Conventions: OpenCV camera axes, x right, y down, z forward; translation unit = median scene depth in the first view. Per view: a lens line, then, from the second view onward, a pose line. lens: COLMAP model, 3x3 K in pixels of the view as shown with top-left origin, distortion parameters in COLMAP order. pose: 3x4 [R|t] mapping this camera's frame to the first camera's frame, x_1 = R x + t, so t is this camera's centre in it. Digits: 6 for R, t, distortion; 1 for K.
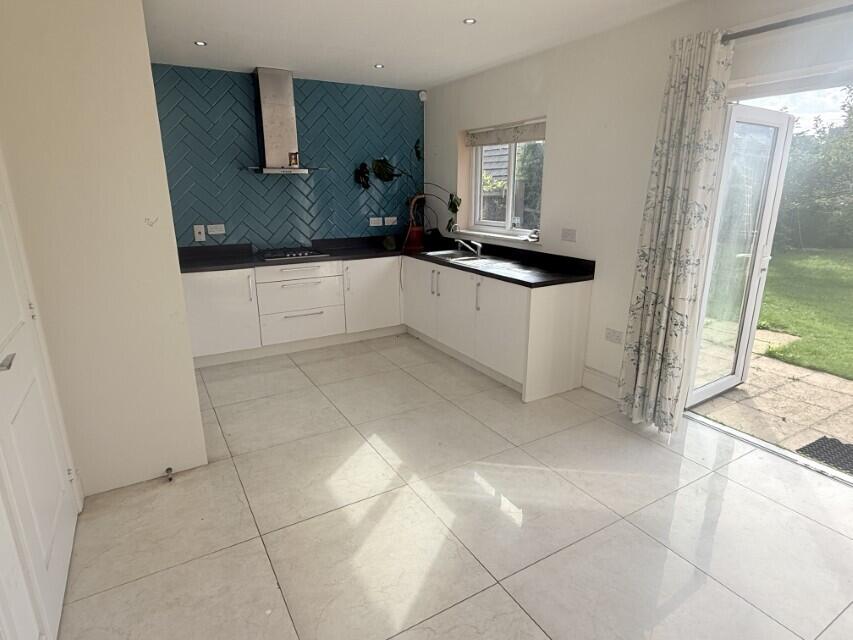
lens RADIAL K [[474.2, 0, 426.9], [0, 474.2, 319.6], [0, 0, 1]] dist [-0.005409, -0.000190]
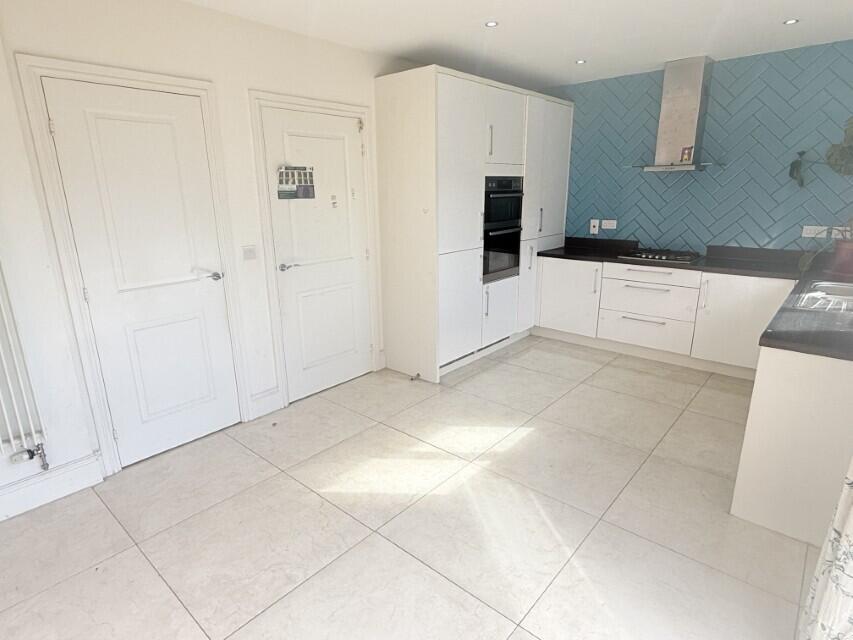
lens RADIAL K [[474.2, 0, 424.7], [0, 474.2, 318.4], [0, 0, 1]] dist [-0.005409, -0.000190]
pose [[0.308397, 0.250737, -0.917618, 0.480092], [-0.243475, 0.953310, 0.178662, -0.077581], [0.919571, 0.168318, 0.355046, 0.265640]]
